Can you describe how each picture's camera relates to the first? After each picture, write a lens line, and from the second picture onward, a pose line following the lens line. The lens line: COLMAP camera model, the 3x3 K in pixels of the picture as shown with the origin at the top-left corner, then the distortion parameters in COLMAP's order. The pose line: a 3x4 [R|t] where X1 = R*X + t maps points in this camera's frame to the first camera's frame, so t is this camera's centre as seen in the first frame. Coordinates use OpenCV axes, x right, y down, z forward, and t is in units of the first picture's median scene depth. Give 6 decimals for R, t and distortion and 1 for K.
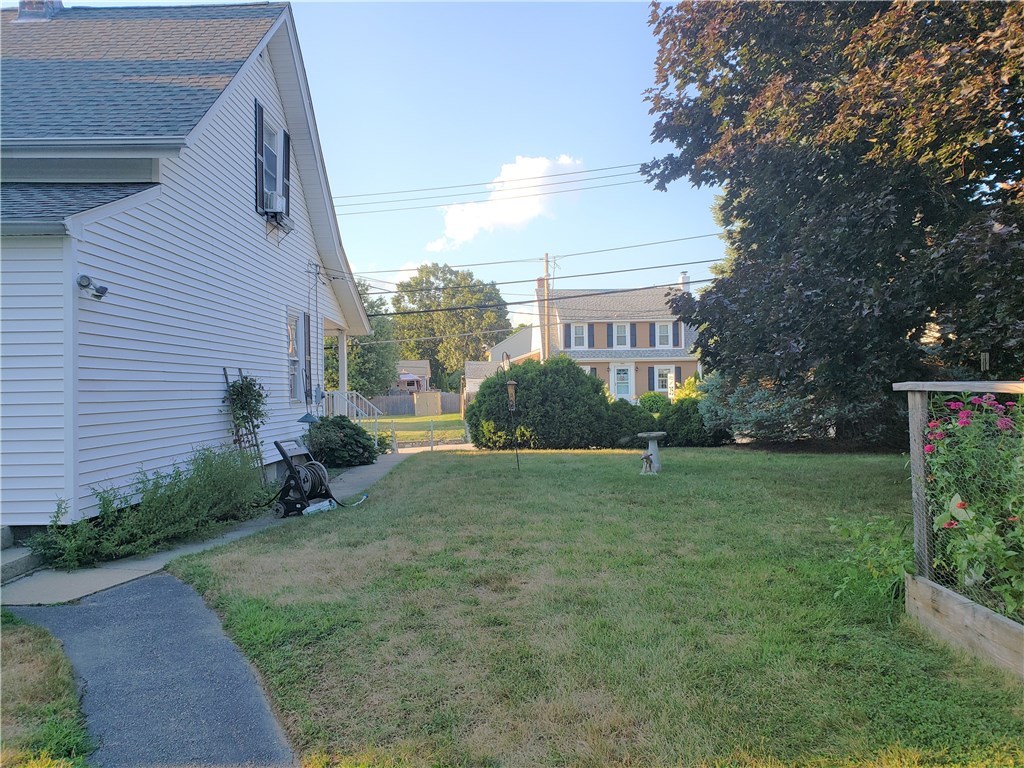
lens RADIAL K [[766.3, 0, 512.0], [0, 766.3, 384.0], [0, 0, 1]] dist [-0.016197, 0.004059]
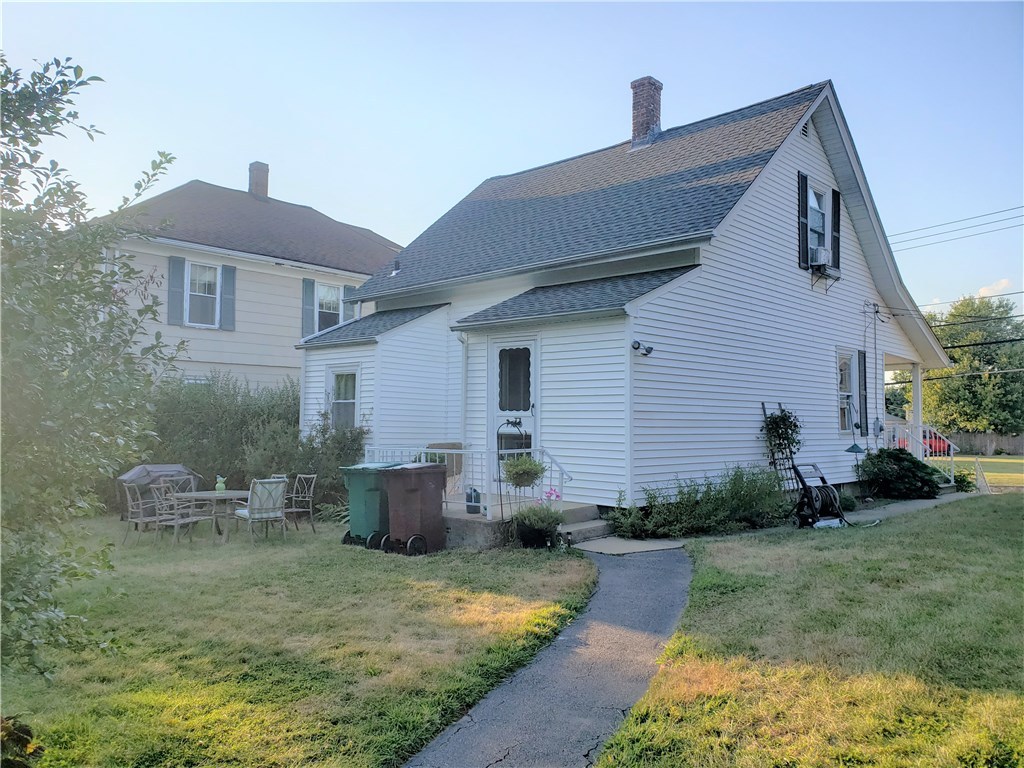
lens RADIAL K [[775.4, 0, 512.0], [0, 775.4, 384.0], [0, 0, 1]] dist [0.002972, 0.000363]
pose [[0.705300, -0.015451, -0.708740, 0.211814], [-0.014798, 0.999224, -0.036511, 0.000501], [0.708754, 0.036239, 0.704524, -0.148052]]
